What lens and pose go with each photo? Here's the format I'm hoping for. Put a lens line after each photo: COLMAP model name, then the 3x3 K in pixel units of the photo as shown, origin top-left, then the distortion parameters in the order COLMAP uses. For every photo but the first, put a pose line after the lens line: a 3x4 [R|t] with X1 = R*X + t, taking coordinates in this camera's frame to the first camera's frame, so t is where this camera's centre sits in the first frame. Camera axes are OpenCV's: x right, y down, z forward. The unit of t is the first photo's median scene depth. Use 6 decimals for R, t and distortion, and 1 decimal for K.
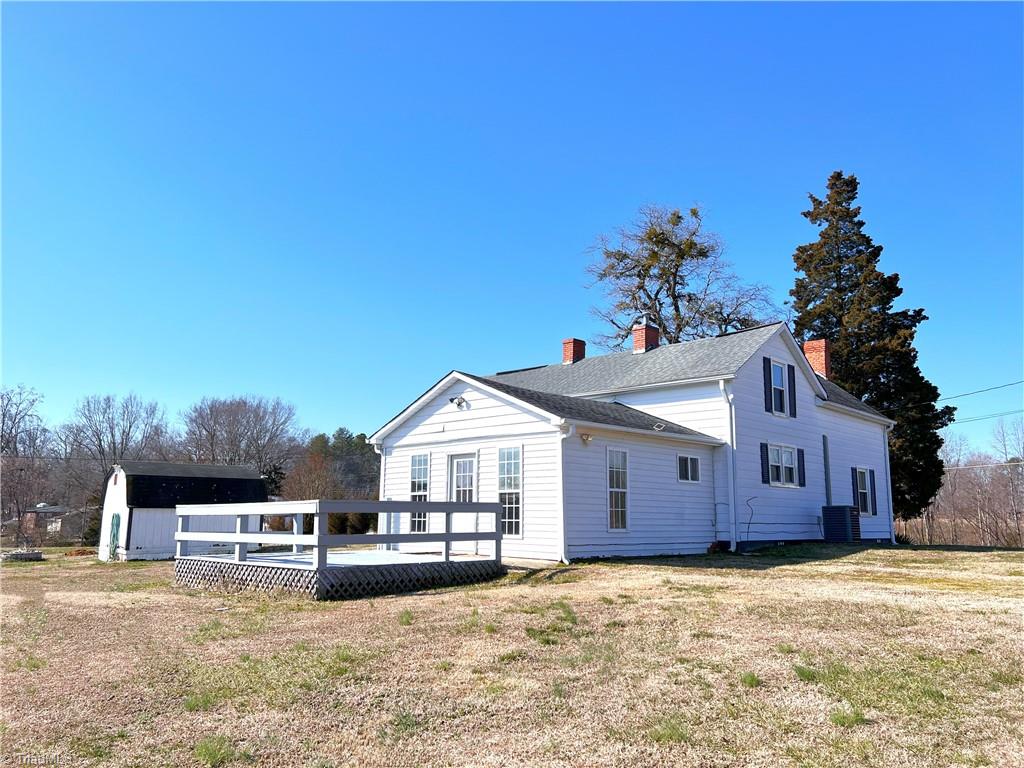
lens RADIAL K [[765.0, 0, 512.0], [0, 765.0, 384.0], [0, 0, 1]] dist [0.000003, -0.001124]
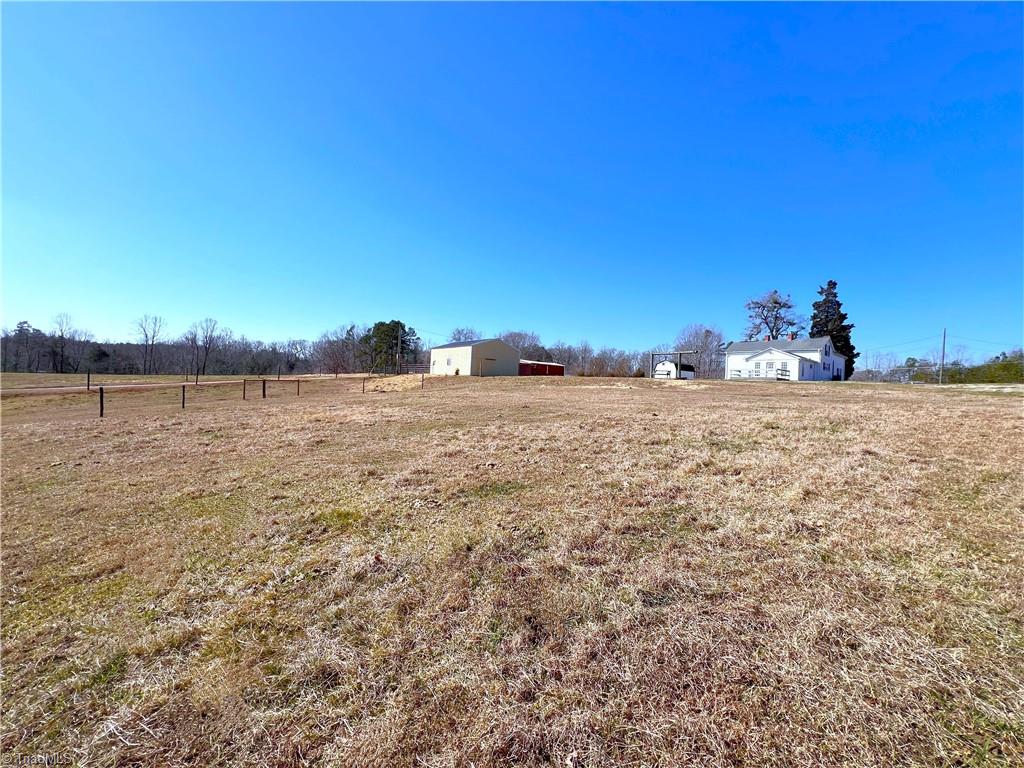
lens RADIAL K [[442.3, 0, 512.0], [0, 442.3, 384.0], [0, 0, 1]] dist [0.000219, 0.000016]
pose [[0.994301, 0.037824, -0.099676, -1.425741], [-0.022110, 0.987780, 0.154278, -0.186040], [0.104293, -0.151195, 0.982987, -2.116593]]
